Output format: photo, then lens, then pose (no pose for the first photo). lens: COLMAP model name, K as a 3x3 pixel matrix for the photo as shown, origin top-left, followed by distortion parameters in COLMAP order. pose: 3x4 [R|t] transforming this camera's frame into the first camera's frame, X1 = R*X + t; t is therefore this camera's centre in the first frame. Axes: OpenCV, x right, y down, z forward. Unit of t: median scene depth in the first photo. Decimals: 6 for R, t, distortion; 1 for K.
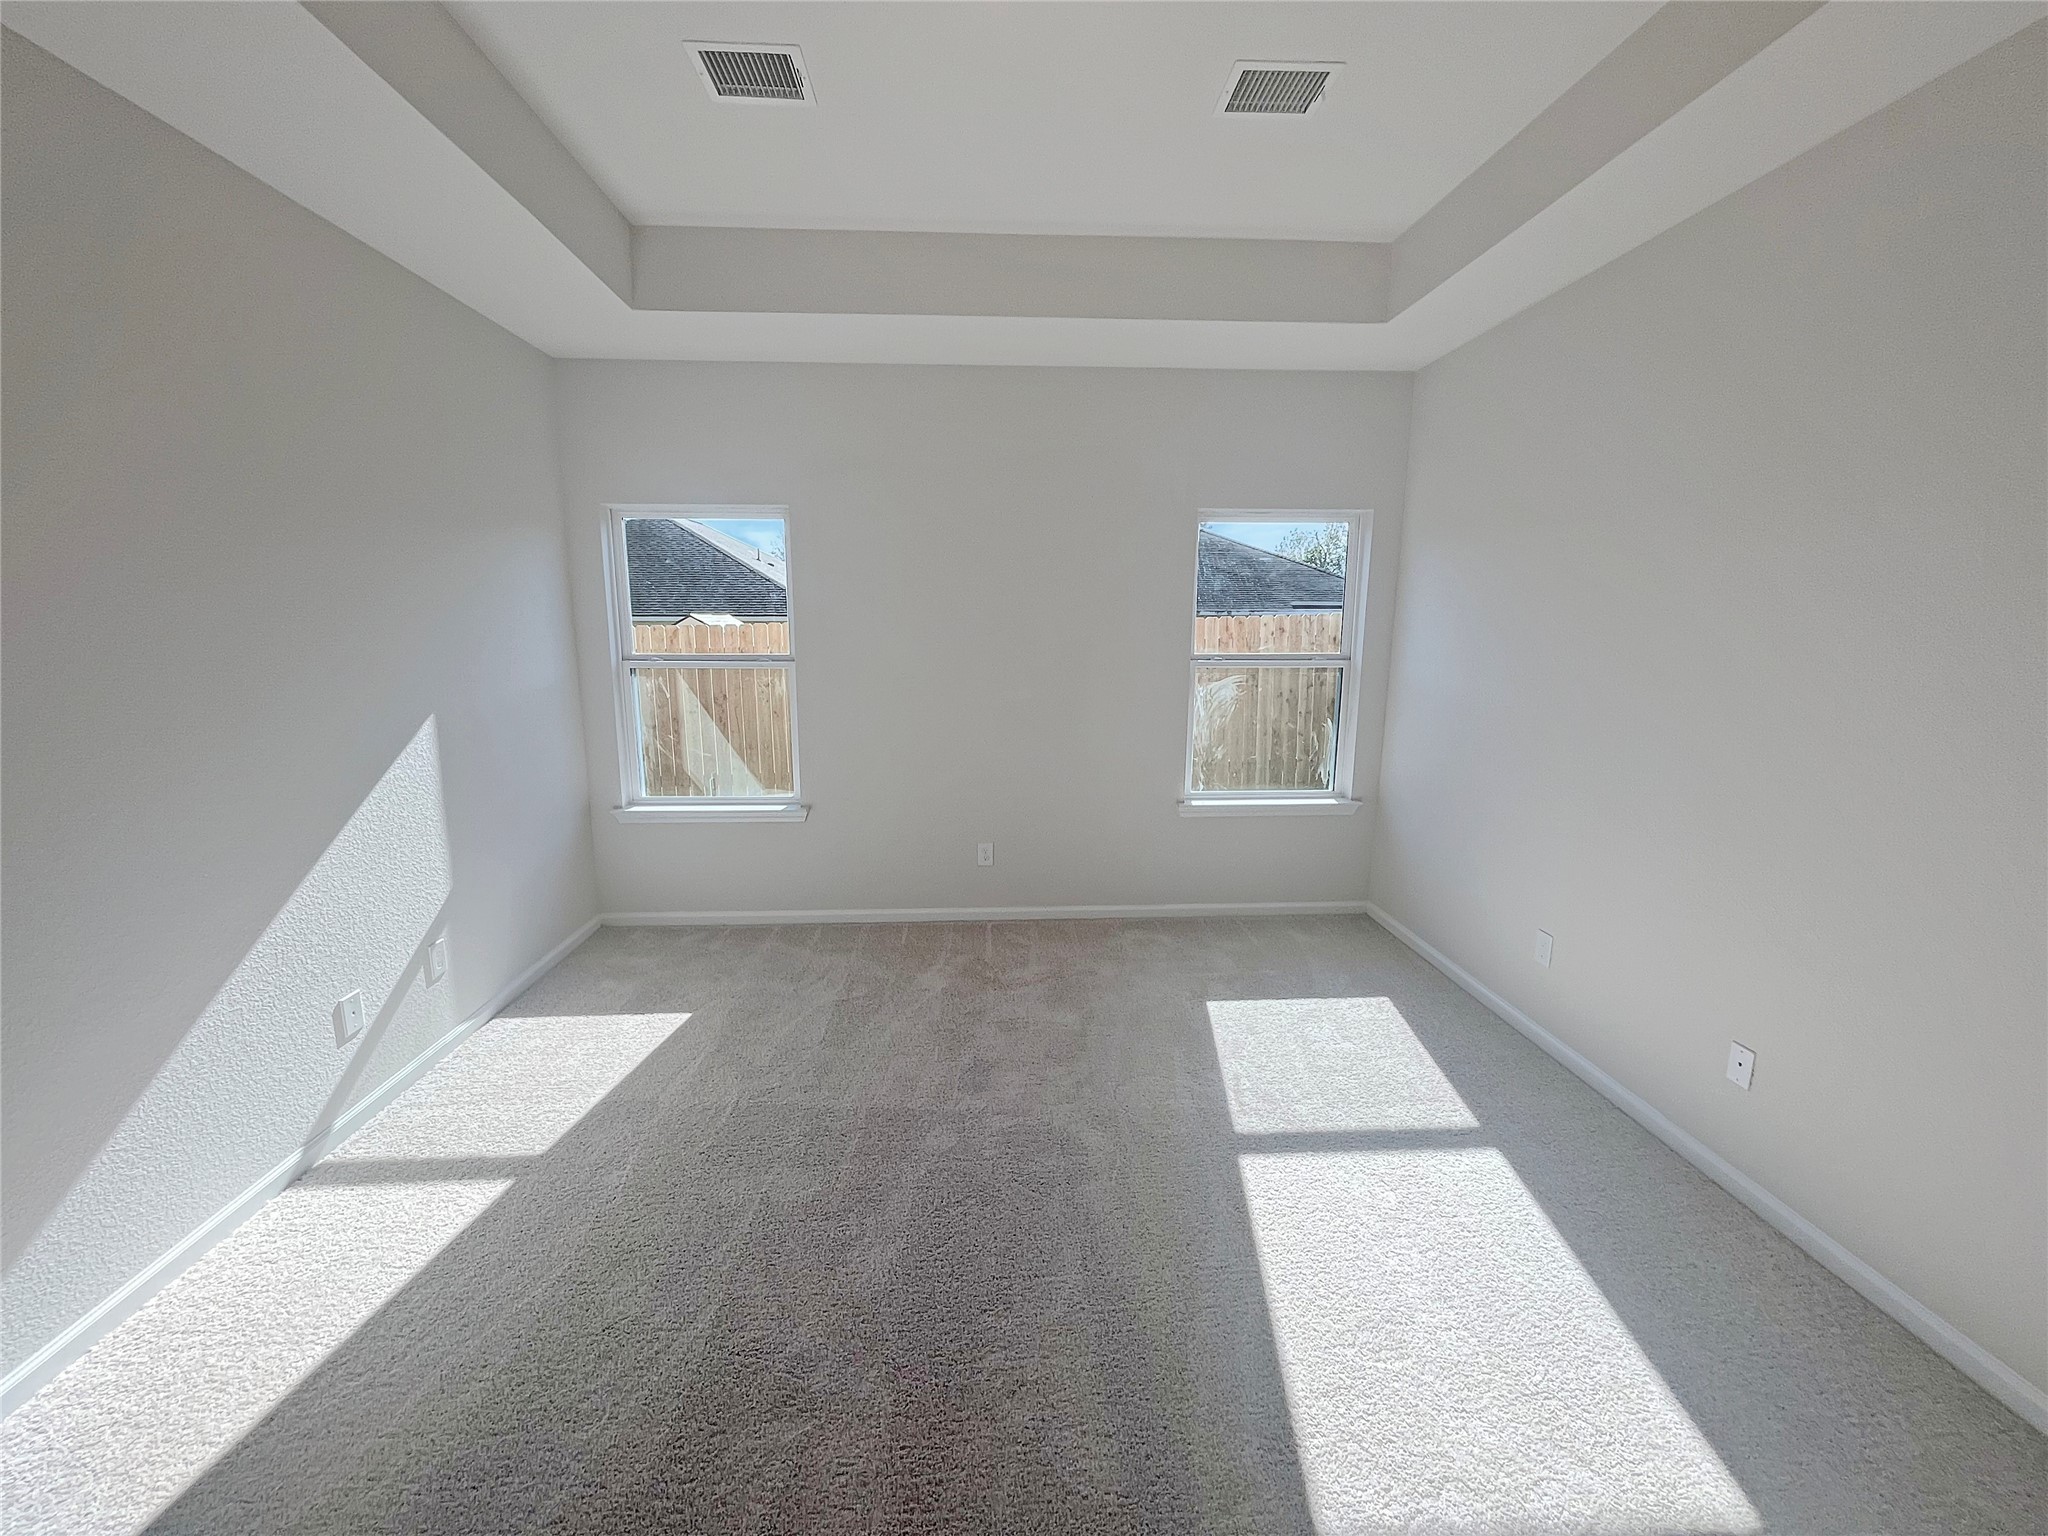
lens RADIAL K [[827.5, 0, 1024.0], [0, 827.5, 768.0], [0, 0, 1]] dist [0.000739, -0.000551]
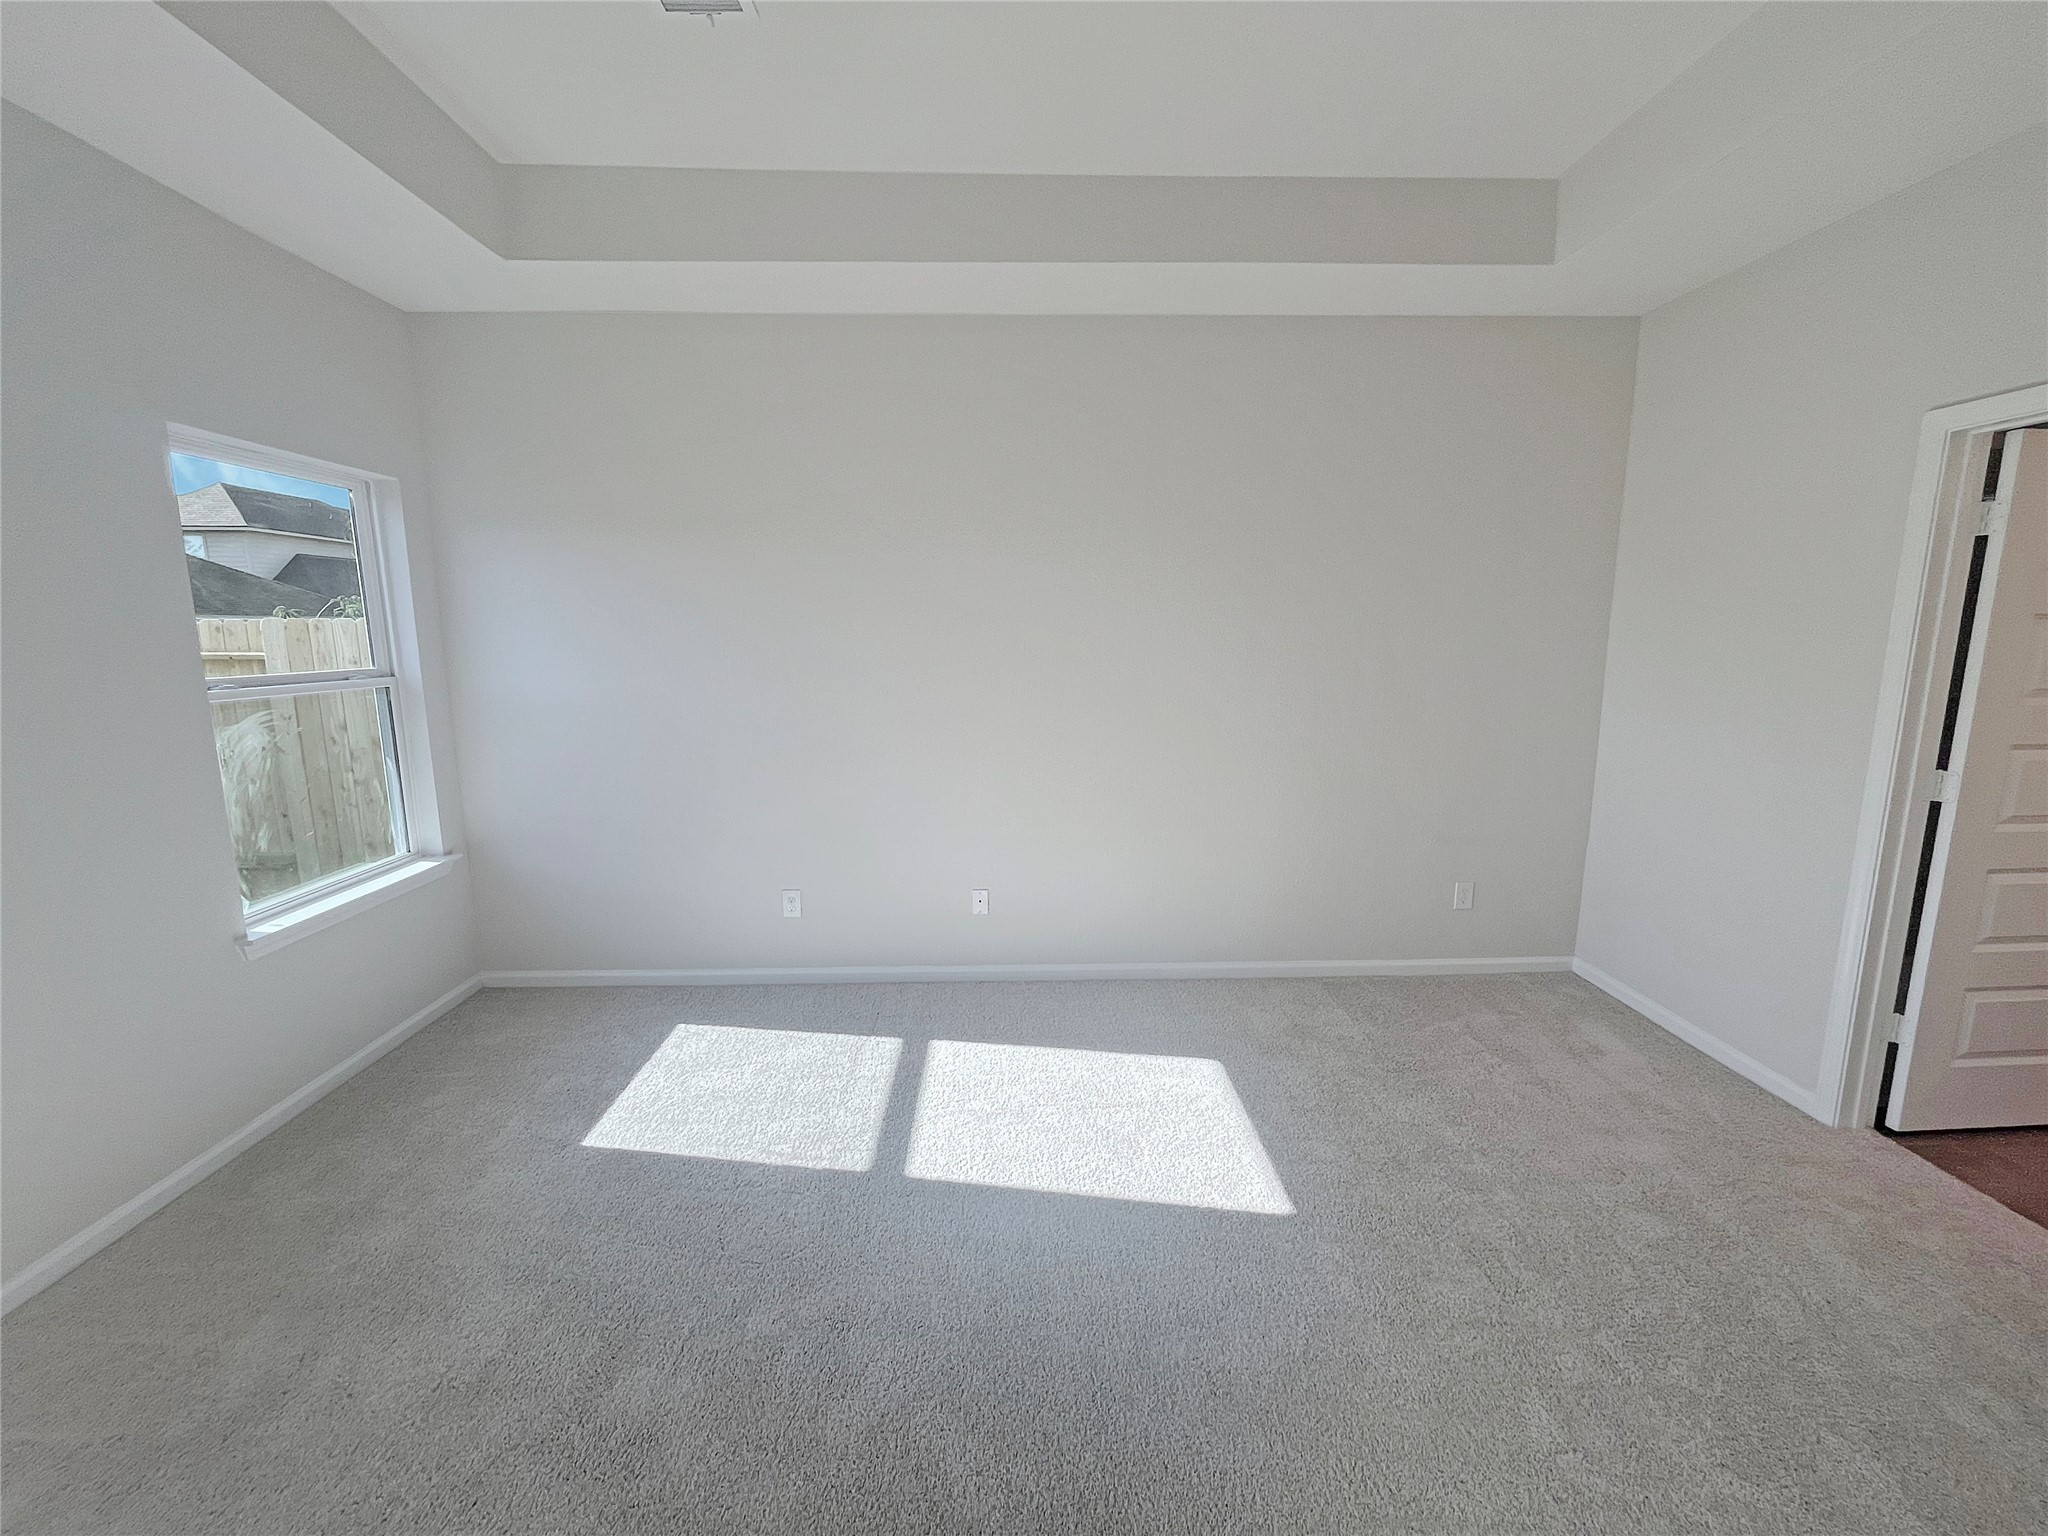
lens RADIAL K [[827.5, 0, 1024.0], [0, 827.5, 768.0], [0, 0, 1]] dist [0.000739, -0.000551]
pose [[0.022207, -0.161771, 0.986578, -0.423215], [0.181833, 0.971016, 0.155127, -0.077160], [-0.983079, 0.175948, 0.050978, 0.517969]]
